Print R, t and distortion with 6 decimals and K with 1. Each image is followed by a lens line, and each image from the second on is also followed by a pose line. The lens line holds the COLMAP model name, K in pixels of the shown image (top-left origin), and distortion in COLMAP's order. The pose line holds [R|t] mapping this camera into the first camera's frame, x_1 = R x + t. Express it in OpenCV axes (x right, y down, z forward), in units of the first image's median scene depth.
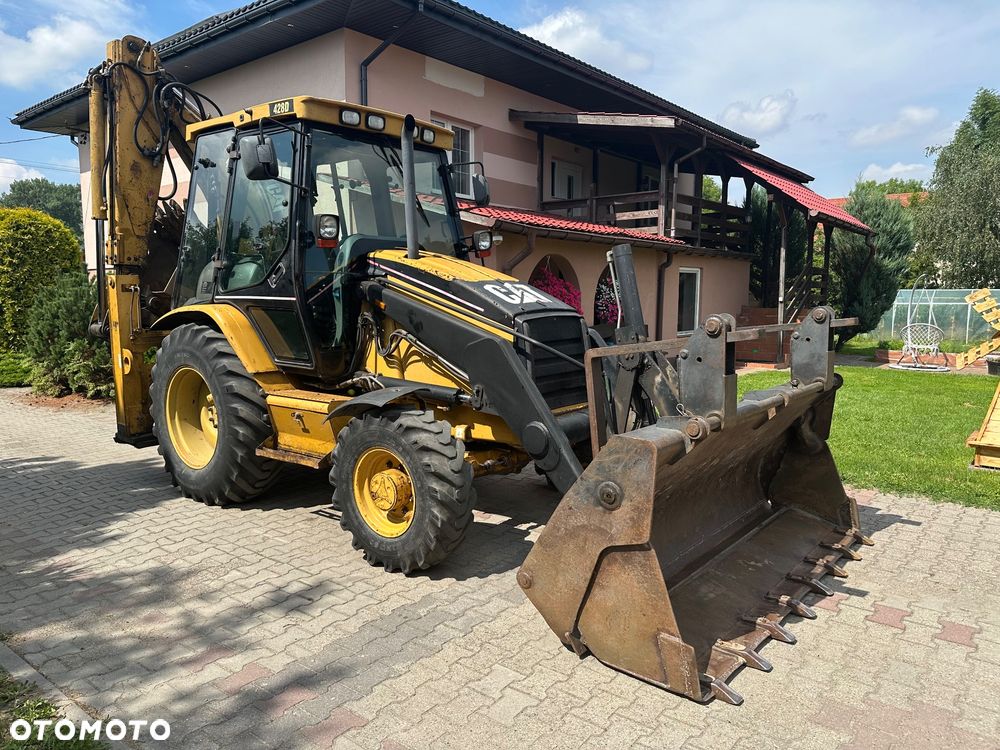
lens RADIAL K [[701.4, 0, 501.5], [0, 701.4, 375.9], [0, 0, 1]] dist [0.041485, -0.049319]
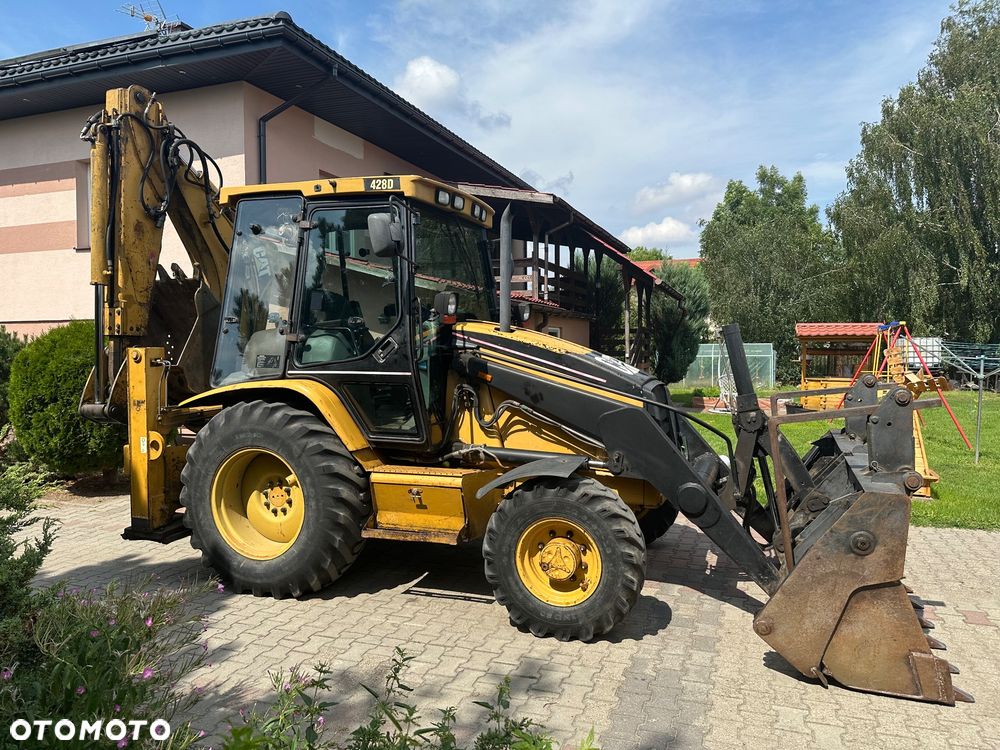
lens RADIAL K [[701.4, 0, 503.8], [0, 701.4, 374.3], [0, 0, 1]] dist [0.041485, -0.049319]
pose [[0.946025, -0.019553, 0.323503, -0.407307], [0.043777, 0.996740, -0.067775, -0.030202], [-0.321123, 0.078279, 0.943797, 0.021408]]
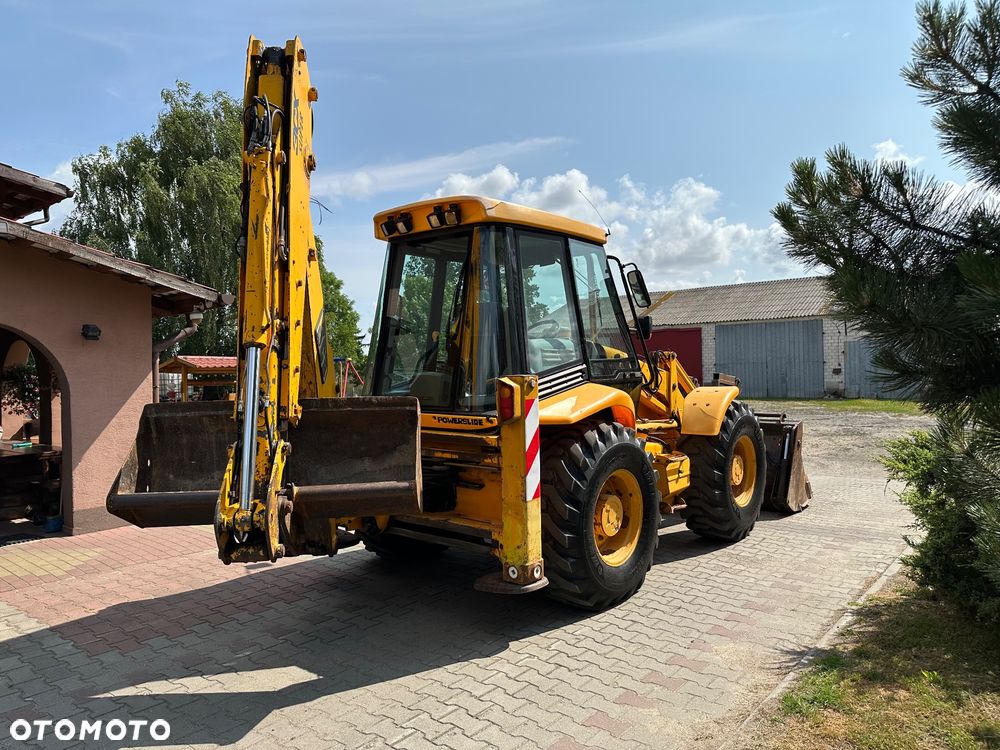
lens RADIAL K [[701.4, 0, 505.7], [0, 701.4, 354.5], [0, 0, 1]] dist [0.041485, -0.049319]
pose [[0.013435, 0.026350, 0.999563, -1.395915], [0.131651, 0.990904, -0.027891, -0.130403], [-0.991205, 0.131969, 0.009843, 1.034802]]
